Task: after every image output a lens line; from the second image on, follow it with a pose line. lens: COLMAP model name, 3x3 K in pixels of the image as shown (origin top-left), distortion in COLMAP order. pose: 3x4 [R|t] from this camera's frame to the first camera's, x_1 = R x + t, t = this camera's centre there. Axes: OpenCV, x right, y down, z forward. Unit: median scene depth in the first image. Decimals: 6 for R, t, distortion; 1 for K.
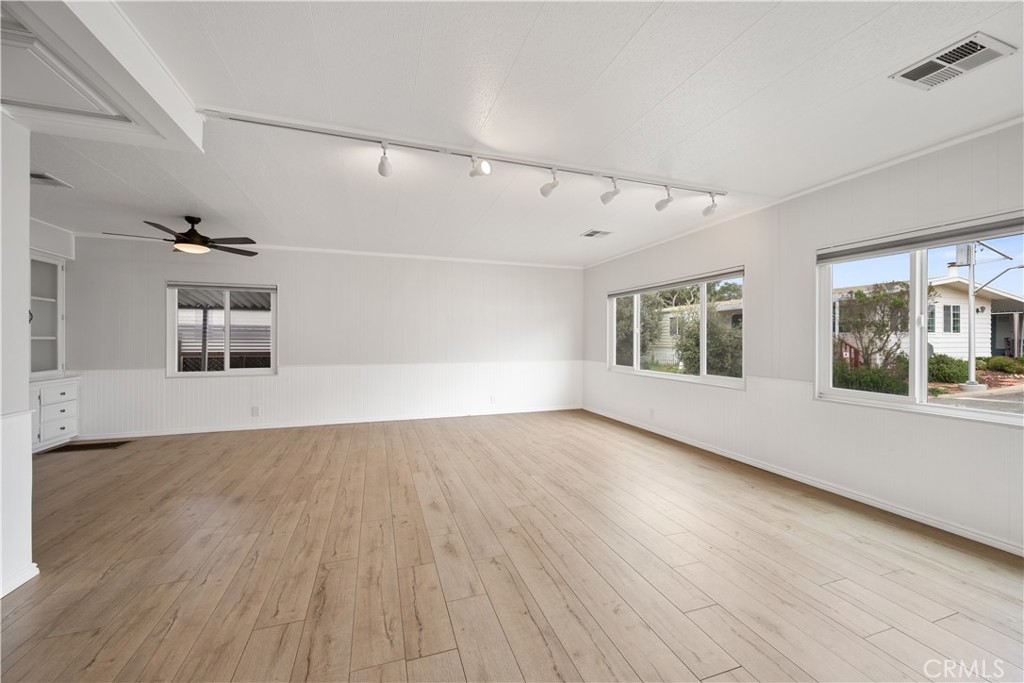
lens RADIAL K [[402.3, 0, 514.4], [0, 402.3, 336.9], [0, 0, 1]] dist [-0.000060, 0.000059]
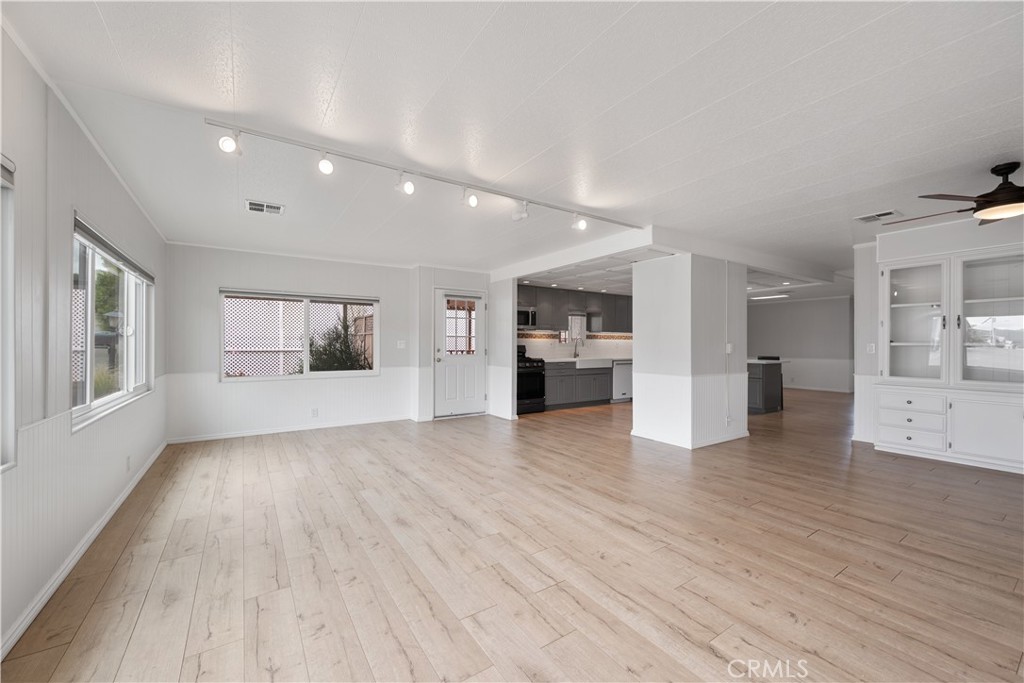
lens RADIAL K [[410.6, 0, 516.2], [0, 410.6, 344.9], [0, 0, 1]] dist [0.000886, 0.000065]
pose [[-0.967046, -0.001533, -0.254598, 0.183109], [-0.000233, 0.999987, -0.005136, 0.010717], [0.254602, -0.004907, -0.967033, 1.595156]]
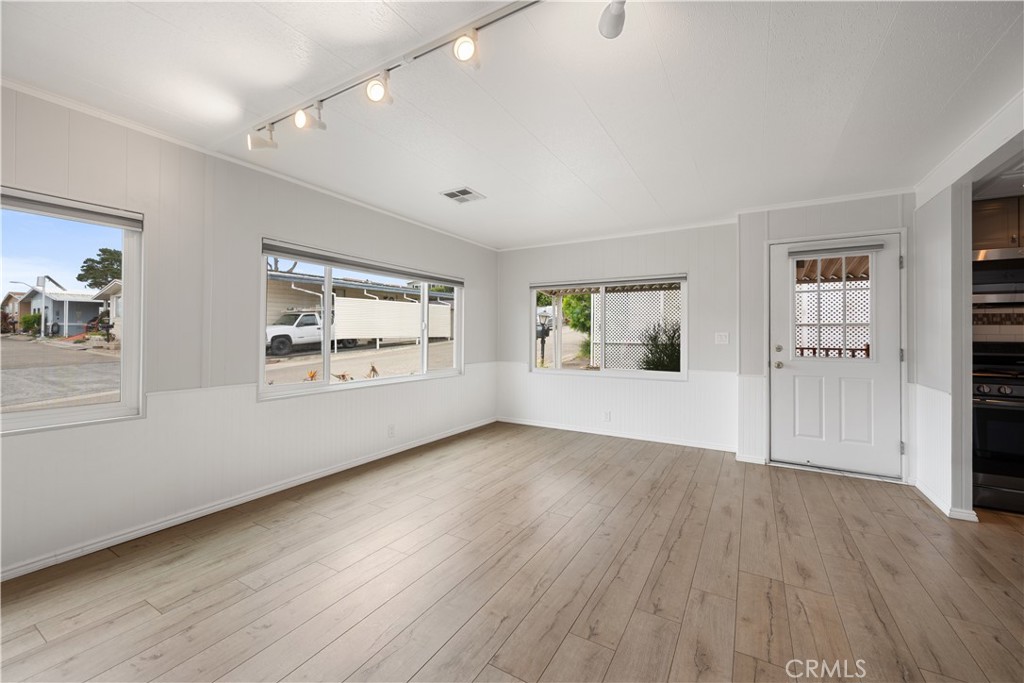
lens RADIAL K [[402.3, 0, 514.4], [0, 402.3, 336.9], [0, 0, 1]] dist [-0.000060, 0.000059]
pose [[-0.648222, -0.007677, 0.761413, -0.273540], [-0.011242, 0.999937, 0.000511, 0.002128], [-0.761369, -0.008229, -0.648267, 0.996092]]
